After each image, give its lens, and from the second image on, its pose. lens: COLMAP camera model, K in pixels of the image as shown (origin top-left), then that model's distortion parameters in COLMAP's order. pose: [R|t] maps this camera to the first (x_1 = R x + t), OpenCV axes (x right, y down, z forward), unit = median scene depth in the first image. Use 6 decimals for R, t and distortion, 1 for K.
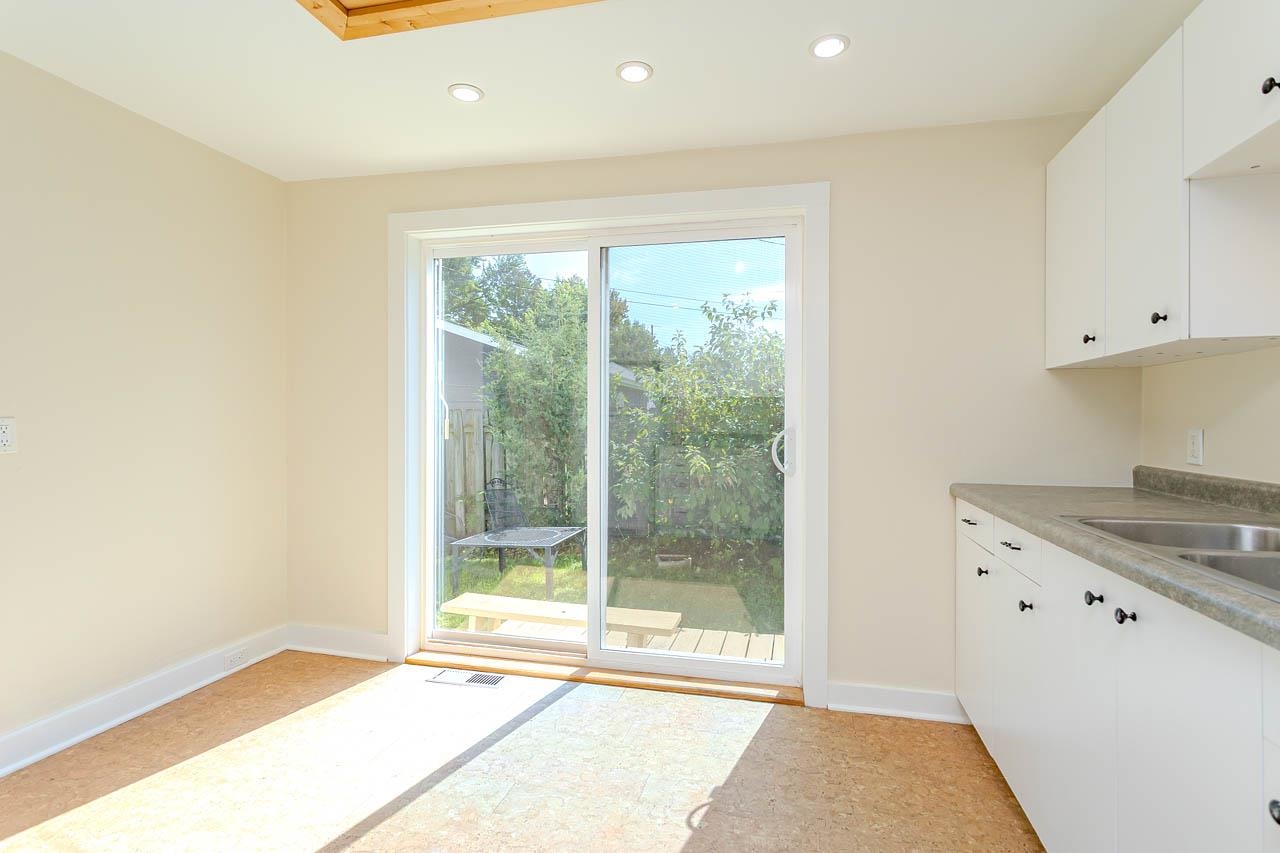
lens RADIAL K [[606.9, 0, 652.2], [0, 606.9, 420.6], [0, 0, 1]] dist [-0.006351, 0.003620]
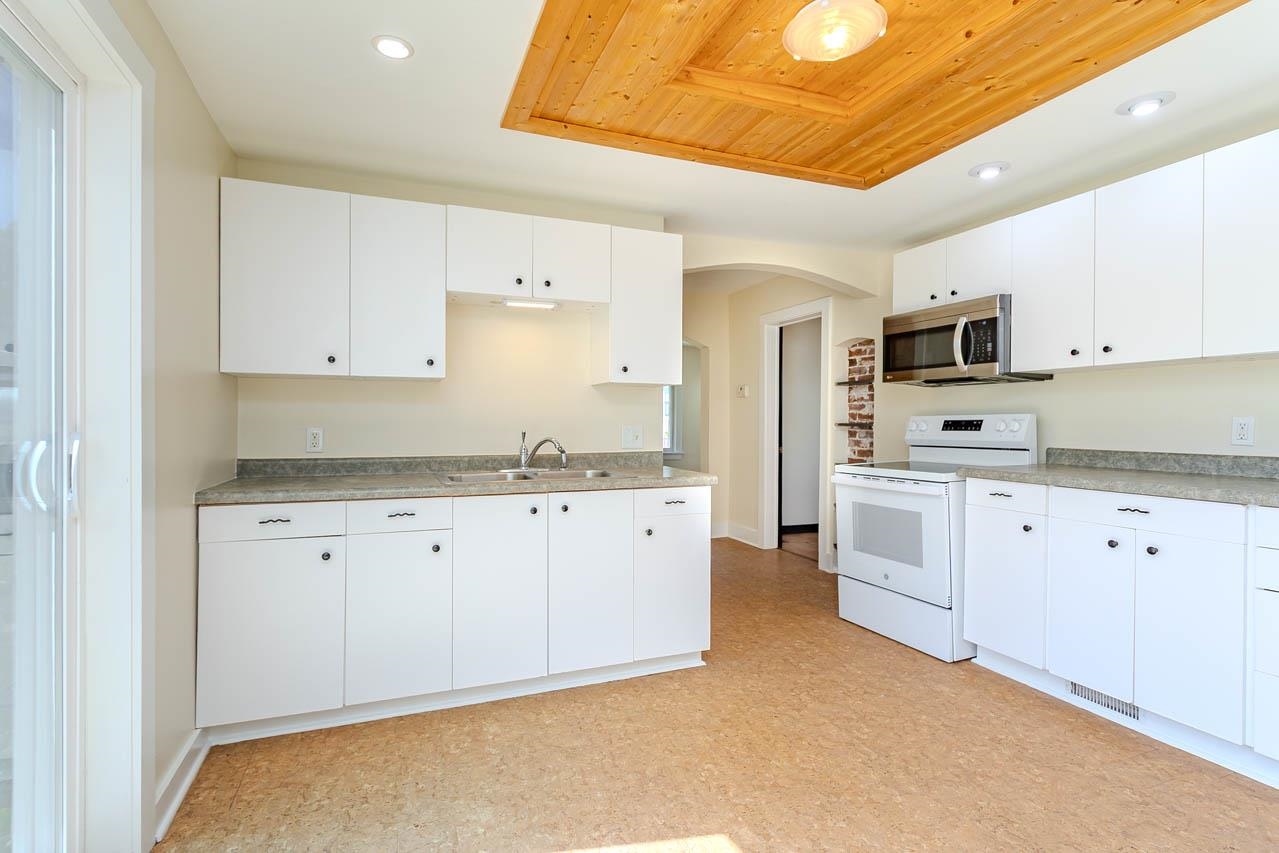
lens RADIAL K [[606.5, 0, 642.4], [0, 606.5, 423.9], [0, 0, 1]] dist [-0.006351, 0.003620]
pose [[-0.564308, -0.000534, 0.825564, -0.522236], [-0.000724, 1.000000, 0.000151, 0.005054], [-0.825564, -0.000513, -0.564308, 0.843311]]
